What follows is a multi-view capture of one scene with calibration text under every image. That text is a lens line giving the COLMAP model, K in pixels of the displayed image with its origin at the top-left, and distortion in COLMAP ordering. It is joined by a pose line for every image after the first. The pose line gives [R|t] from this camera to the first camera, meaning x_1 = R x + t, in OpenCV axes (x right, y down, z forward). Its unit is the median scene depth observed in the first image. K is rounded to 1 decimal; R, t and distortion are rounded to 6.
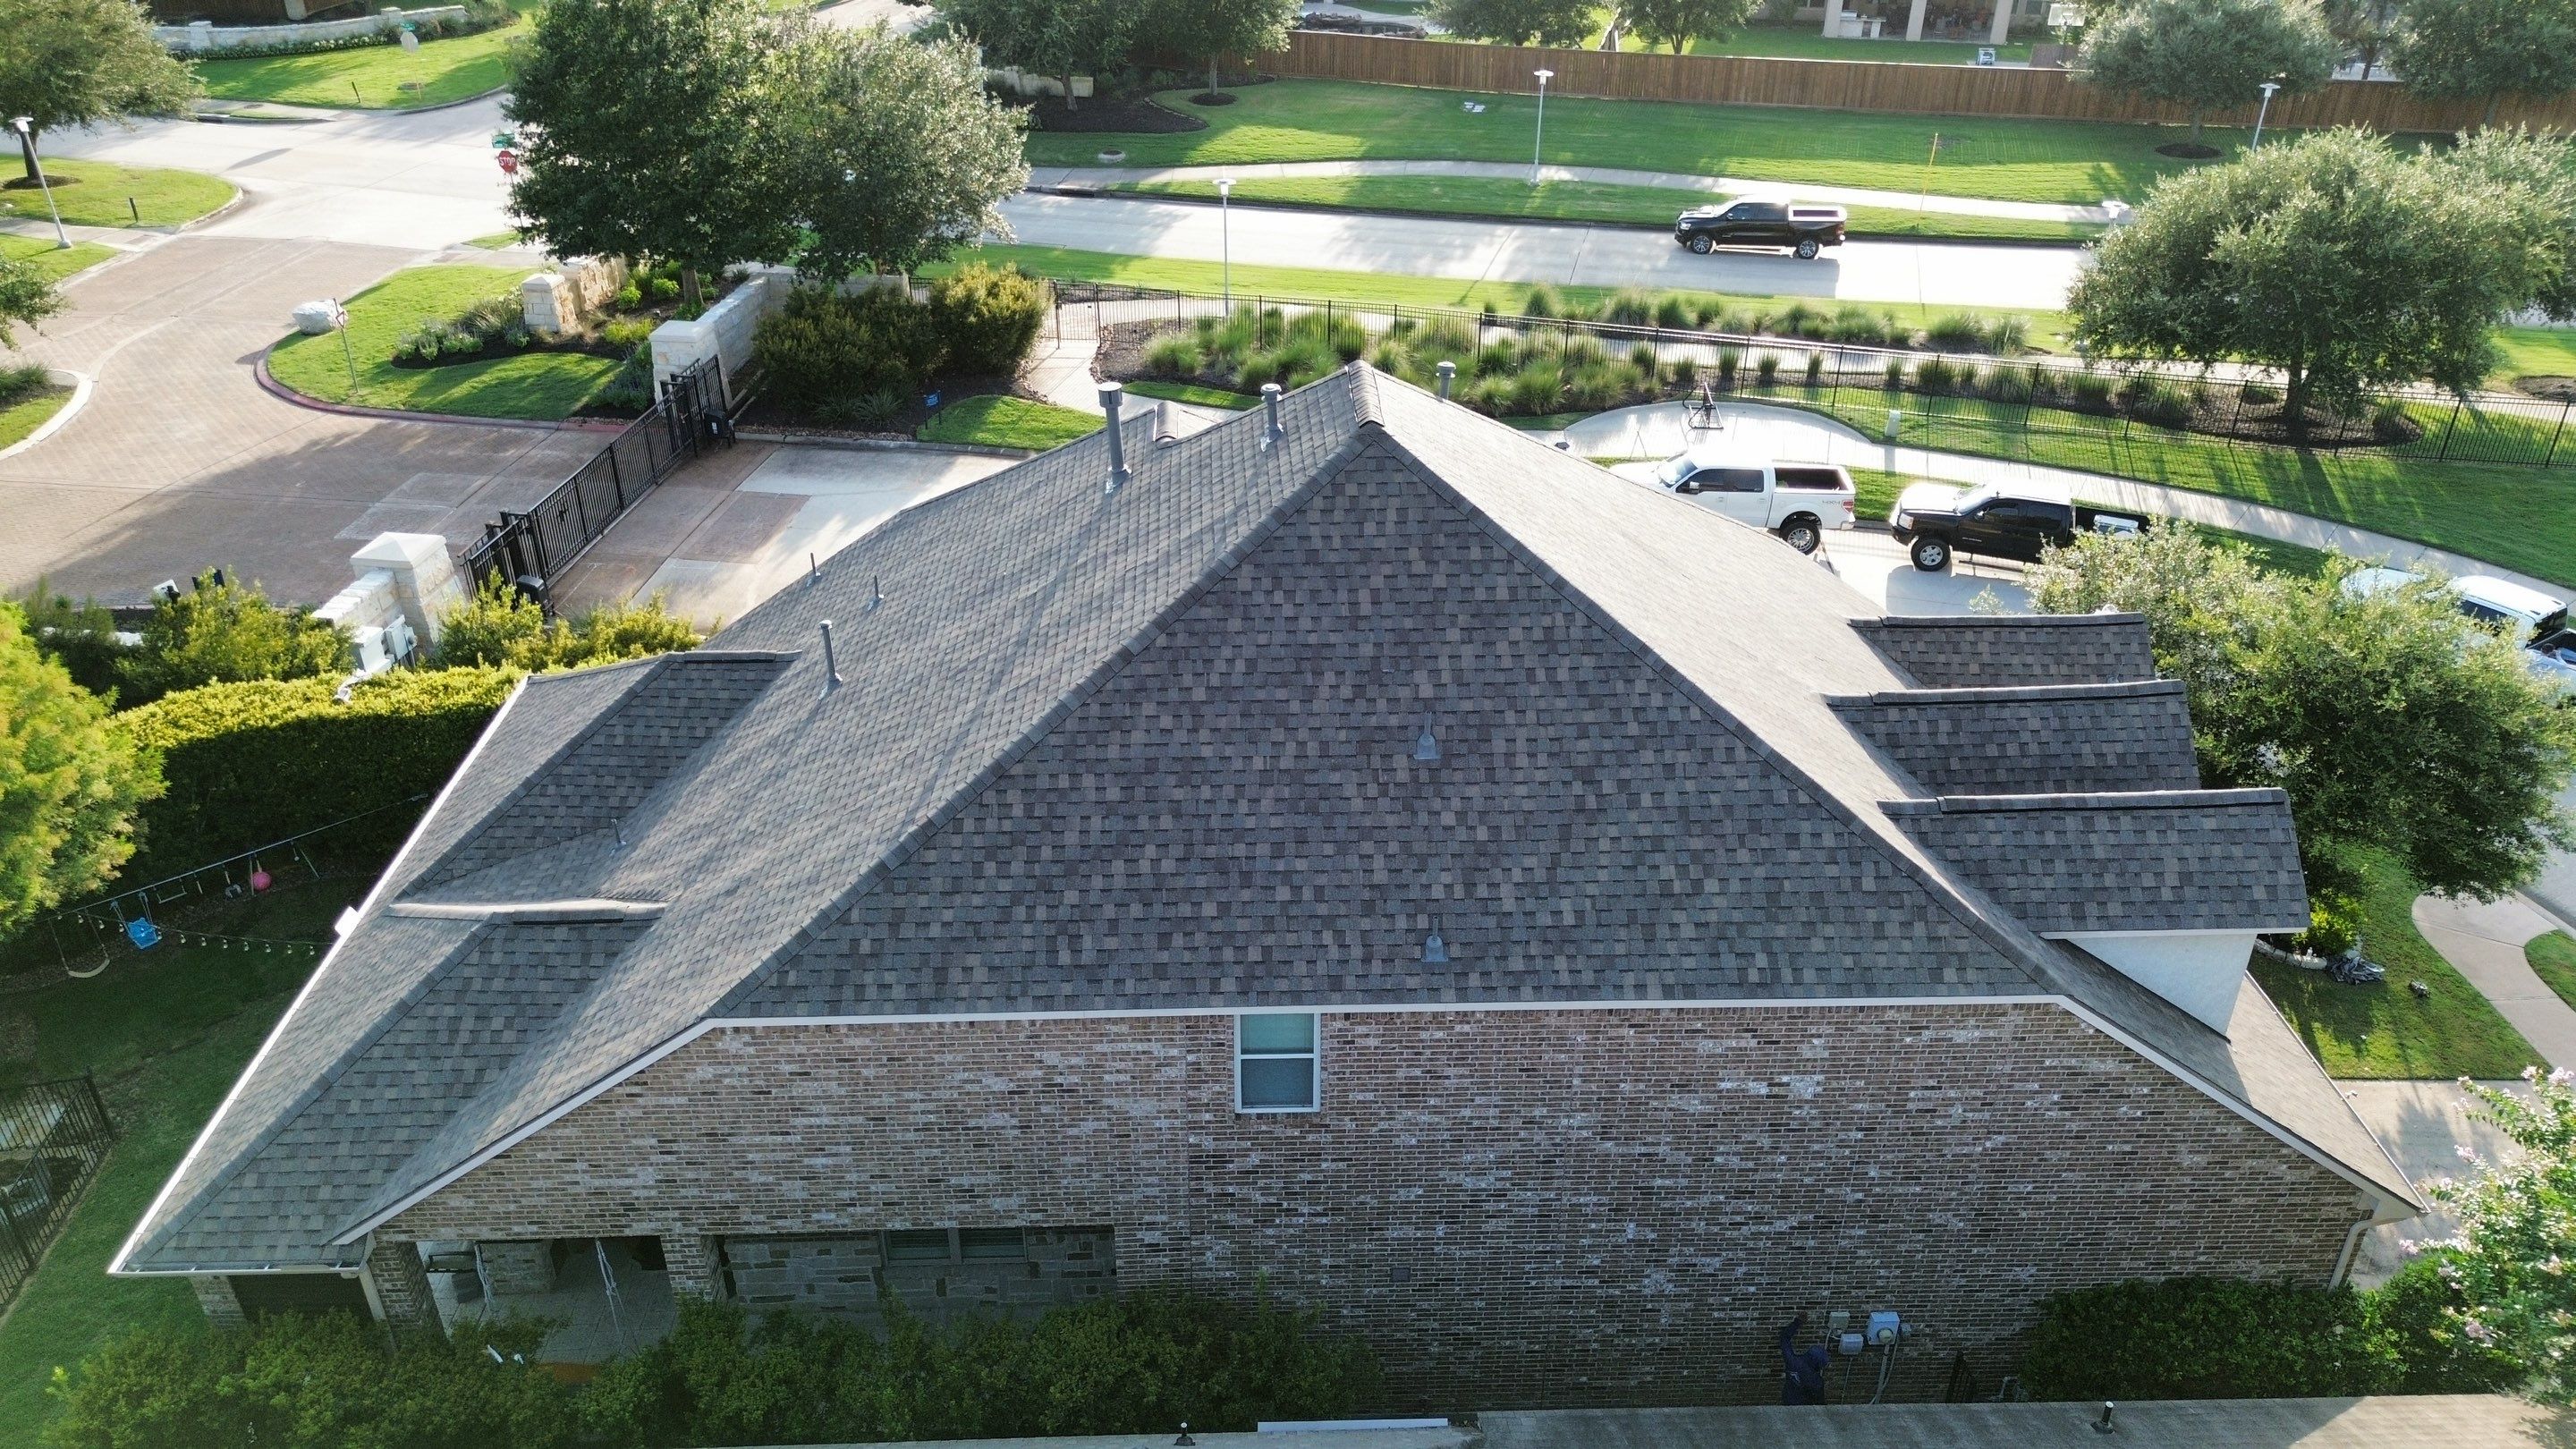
lens RADIAL K [[1827.7, 0, 1298.2], [0, 1827.7, 733.4], [0, 0, 1]] dist [0.096828, -0.106548]
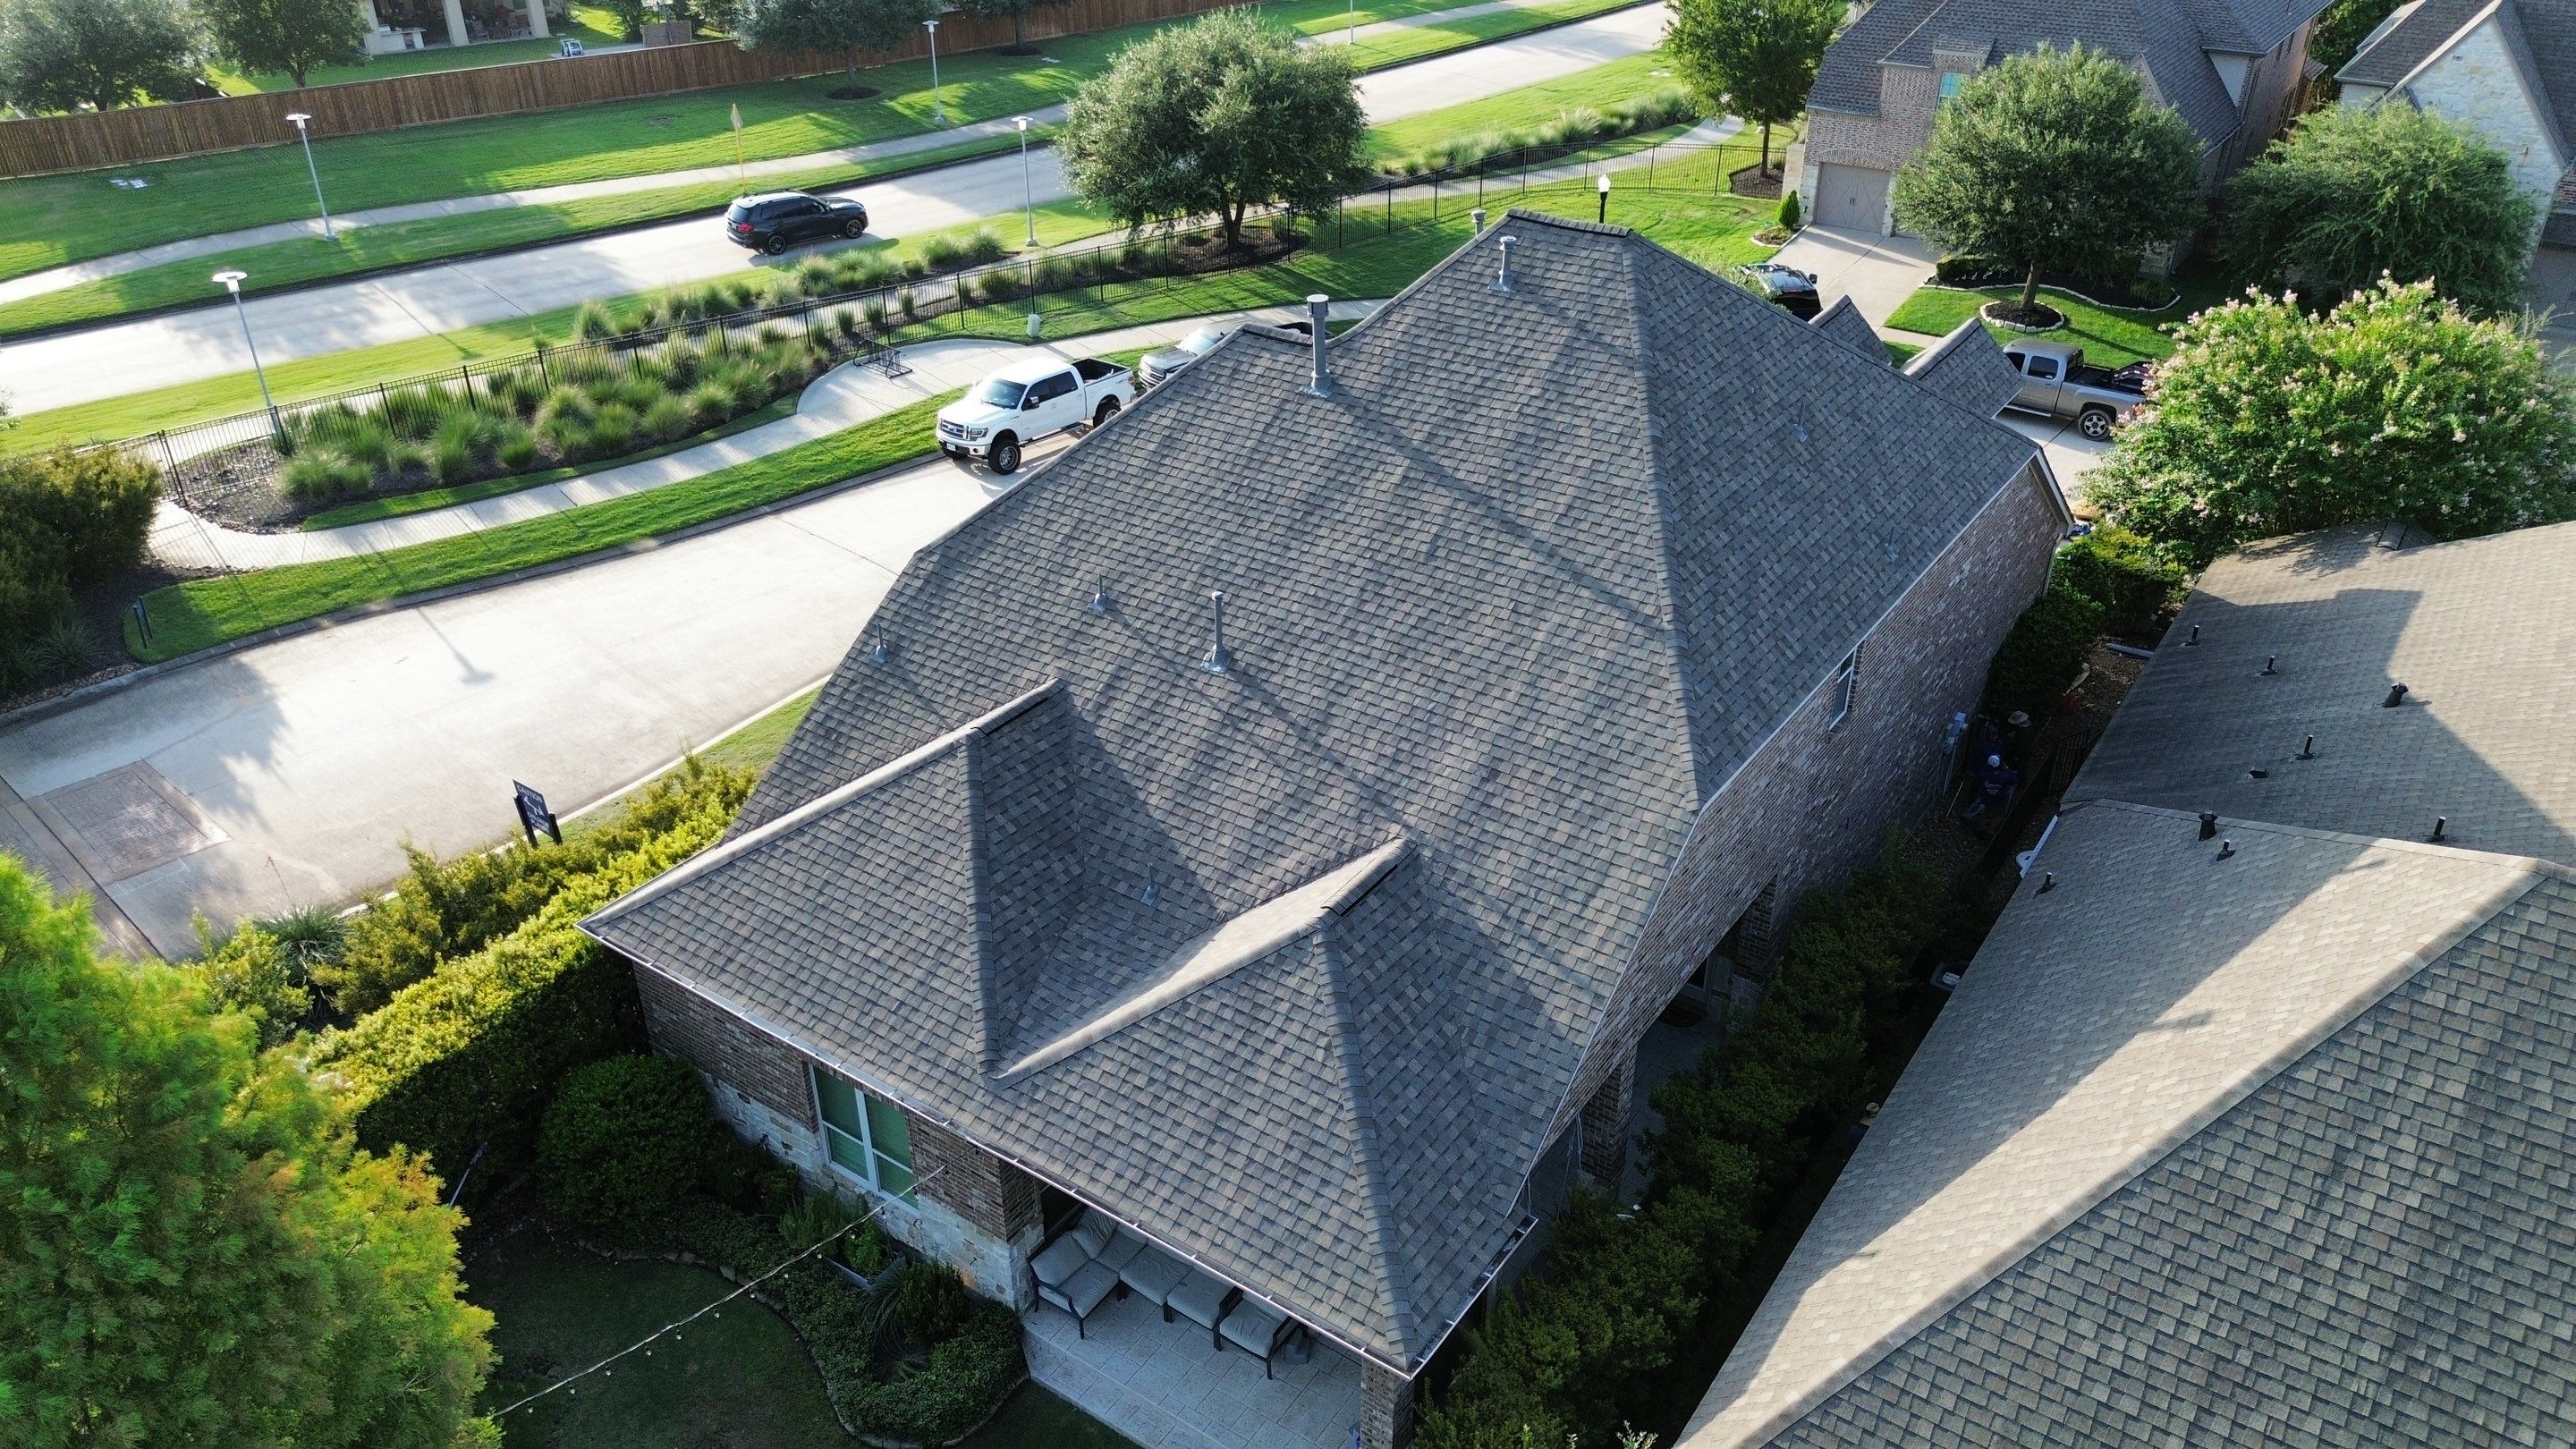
lens RADIAL K [[1827.7, 0, 1298.2], [0, 1827.7, 733.4], [0, 0, 1]] dist [0.096828, -0.106548]
pose [[0.593198, -0.410913, 0.692291, -0.445526], [0.413348, 0.893384, 0.176091, -0.070219], [-0.690840, 0.181701, 0.699804, 0.127634]]
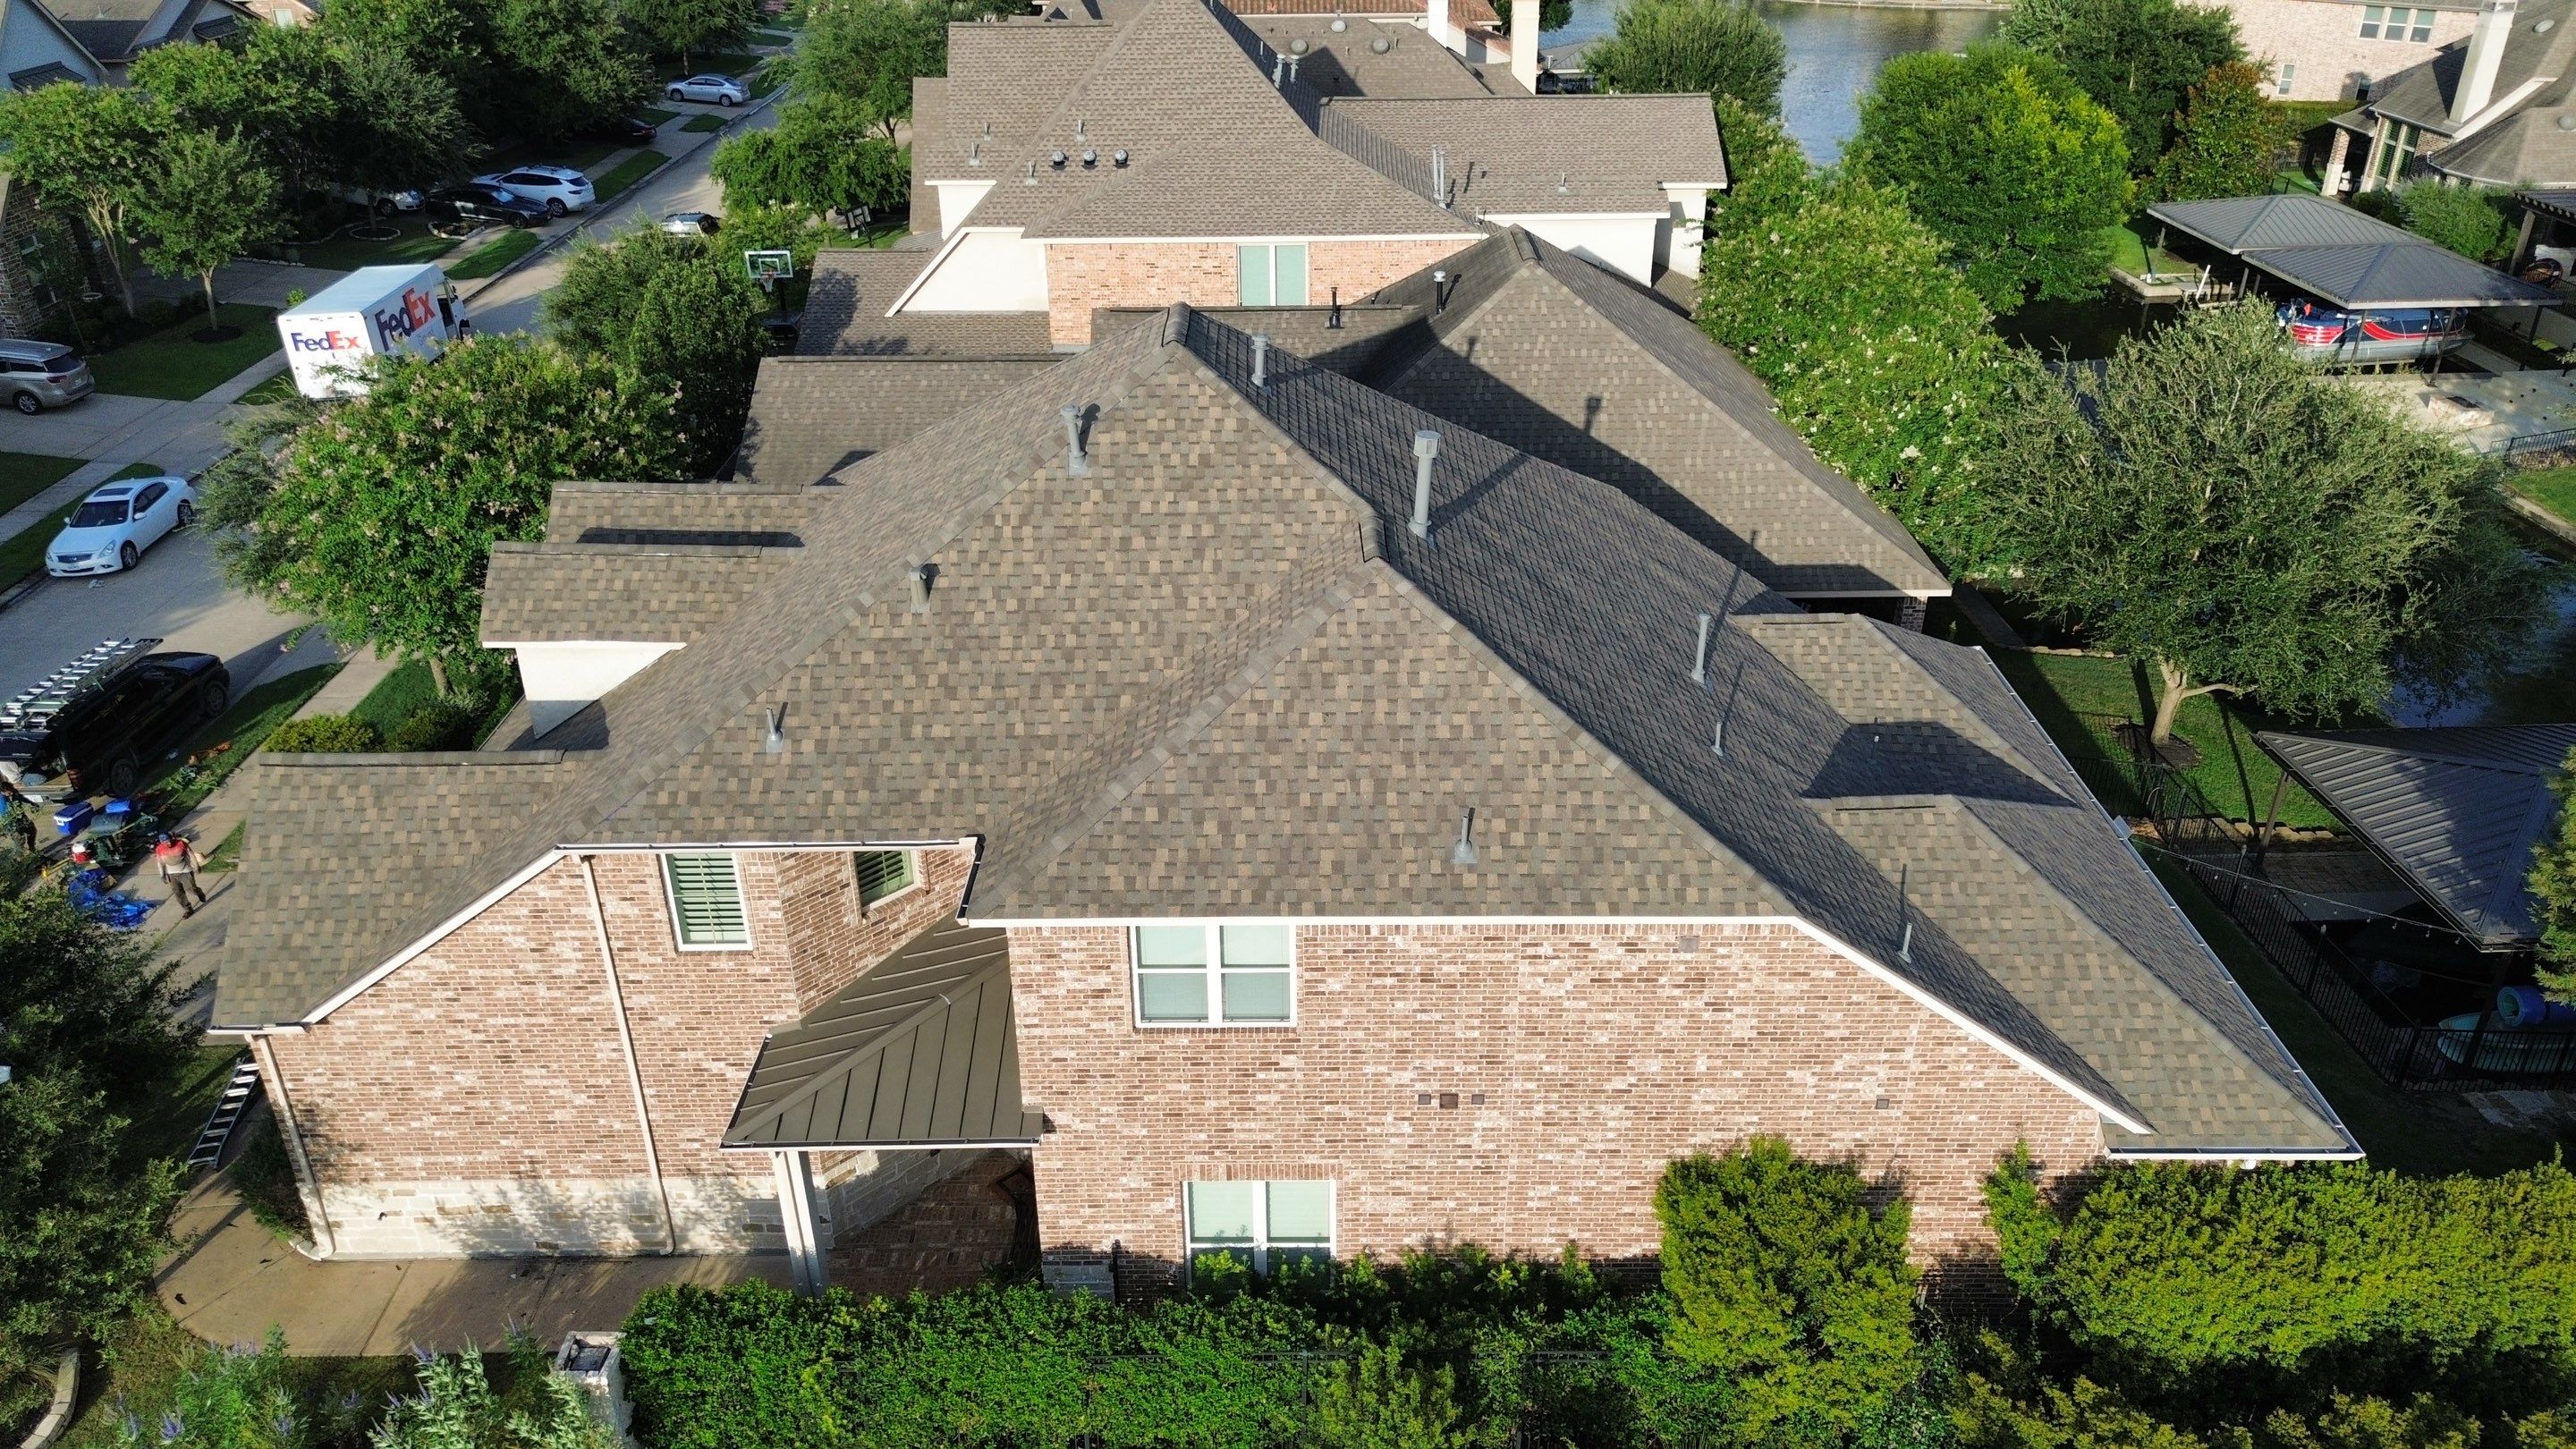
lens RADIAL K [[1827.7, 0, 1298.2], [0, 1827.7, 733.4], [0, 0, 1]] dist [0.096828, -0.106548]
pose [[-0.999535, -0.011835, 0.028102, -0.028994], [0.017882, 0.518949, 0.854618, -0.412878], [-0.024698, 0.854723, -0.518496, 0.733146]]
